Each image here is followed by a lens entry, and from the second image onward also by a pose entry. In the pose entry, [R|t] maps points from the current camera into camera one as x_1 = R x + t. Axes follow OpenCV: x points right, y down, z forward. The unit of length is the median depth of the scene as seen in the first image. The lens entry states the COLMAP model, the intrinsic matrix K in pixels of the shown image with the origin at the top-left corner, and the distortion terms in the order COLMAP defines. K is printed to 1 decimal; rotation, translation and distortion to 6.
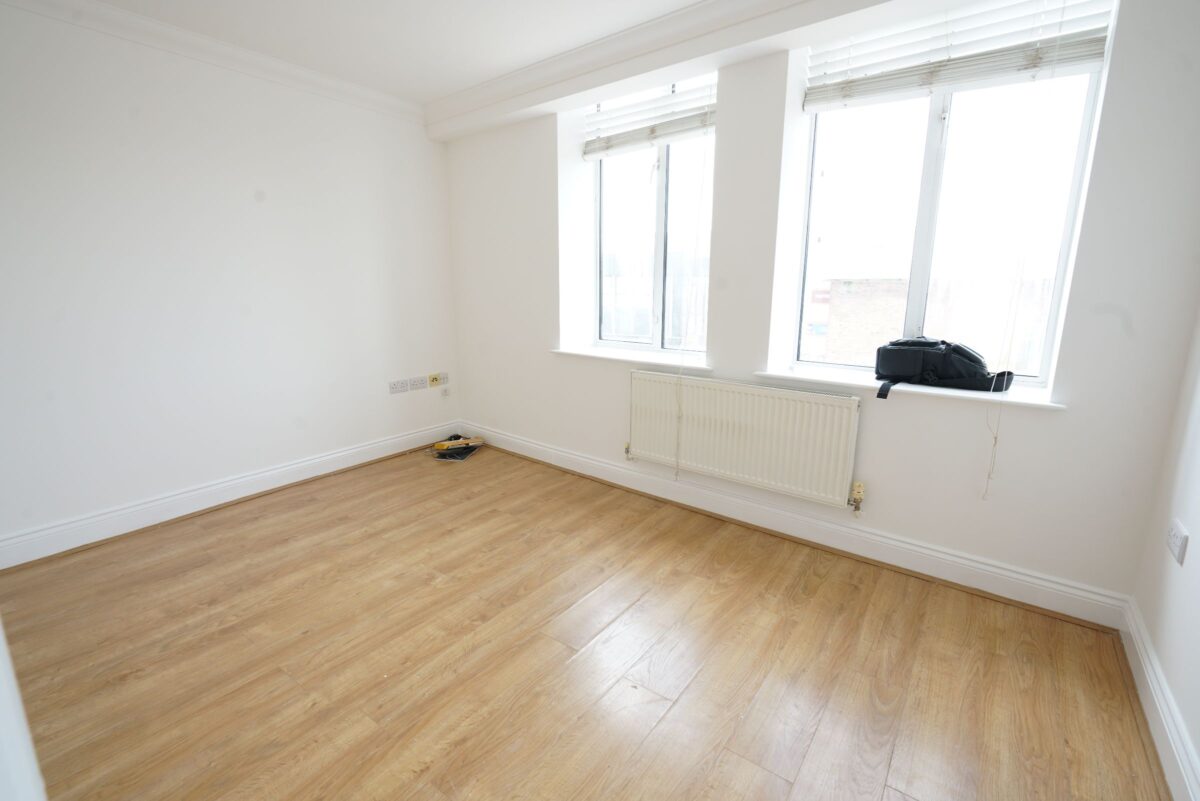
lens RADIAL K [[534.3, 0, 596.1], [0, 534.3, 407.2], [0, 0, 1]] dist [-0.002652, 0.001723]
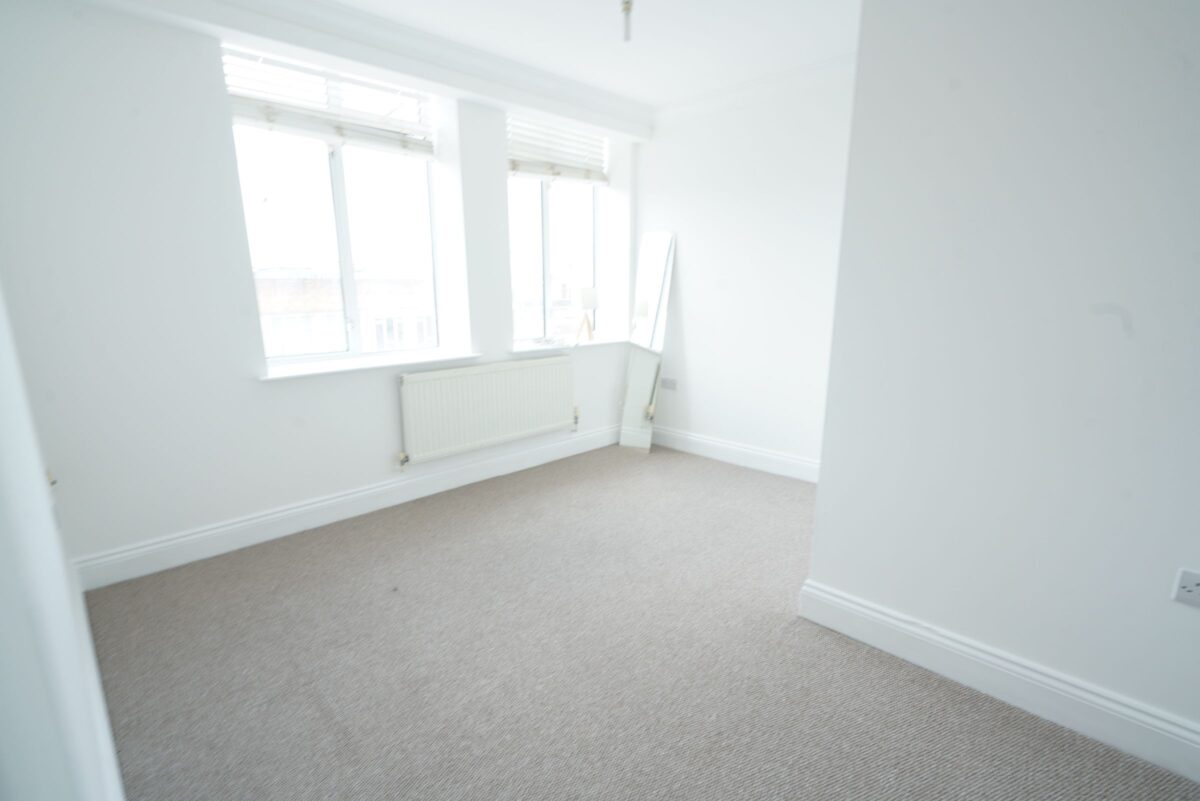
lens RADIAL K [[534.3, 0, 597.2], [0, 534.3, 401.9], [0, 0, 1]] dist [-0.002652, 0.001723]
pose [[0.131529, -0.191780, 0.972585, -0.878207], [0.253241, 0.955055, 0.154075, -0.085574], [-0.958420, 0.226033, 0.174184, 0.530629]]
